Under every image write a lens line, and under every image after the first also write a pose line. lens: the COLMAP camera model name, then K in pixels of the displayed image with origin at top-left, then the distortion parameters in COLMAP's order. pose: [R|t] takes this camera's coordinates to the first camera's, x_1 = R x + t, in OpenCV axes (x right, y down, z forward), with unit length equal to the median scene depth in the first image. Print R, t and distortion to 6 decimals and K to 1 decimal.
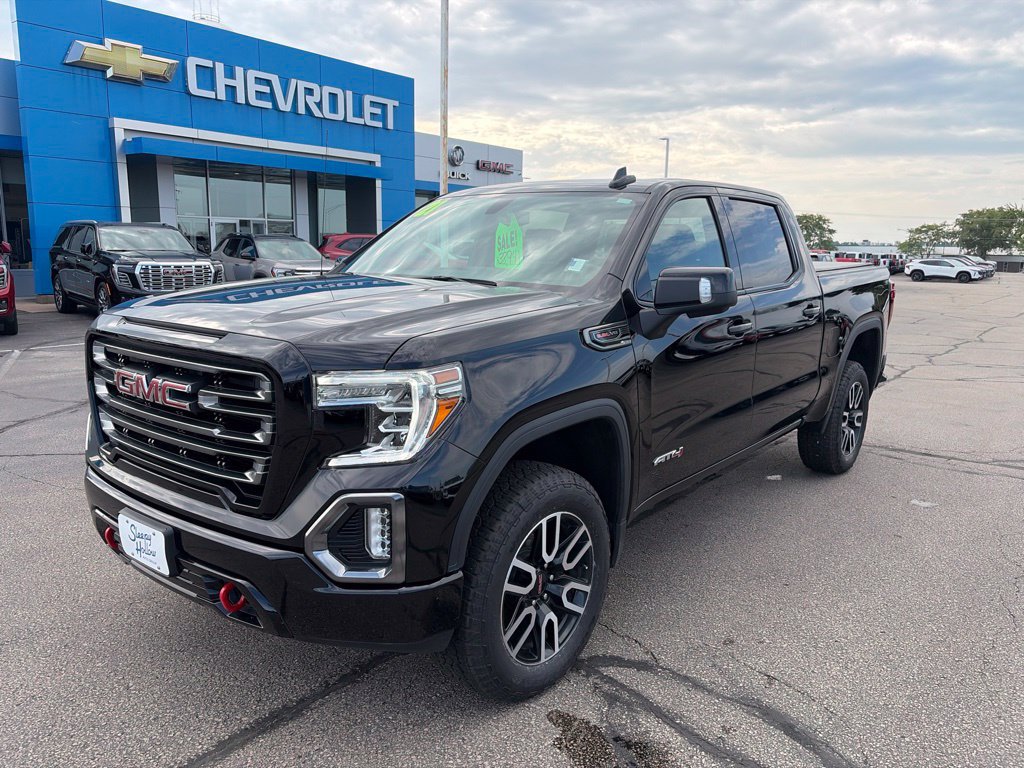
lens RADIAL K [[776.4, 0, 508.0], [0, 776.4, 384.4], [0, 0, 1]] dist [0.007006, -0.014874]
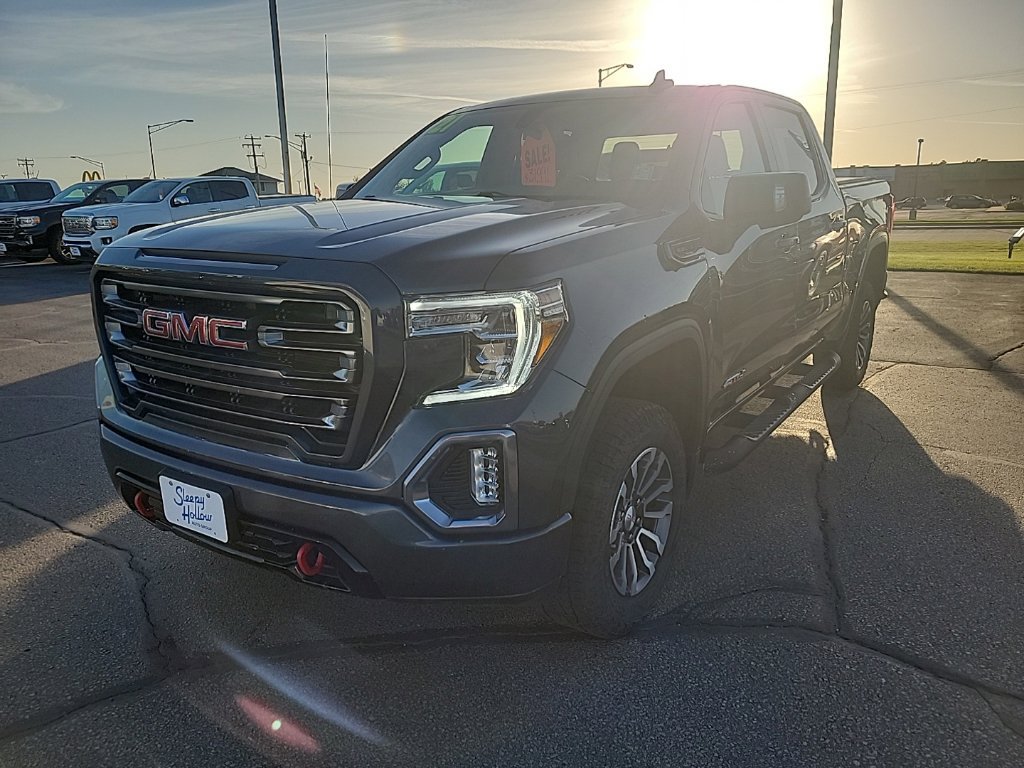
lens RADIAL K [[776.4, 0, 515.5], [0, 776.4, 380.1], [0, 0, 1]] dist [0.007006, -0.014874]
pose [[0.993371, -0.055614, 0.100604, -0.210819], [0.048416, 0.996183, 0.072635, 0.018395], [-0.104259, -0.067283, 0.992272, 0.118452]]
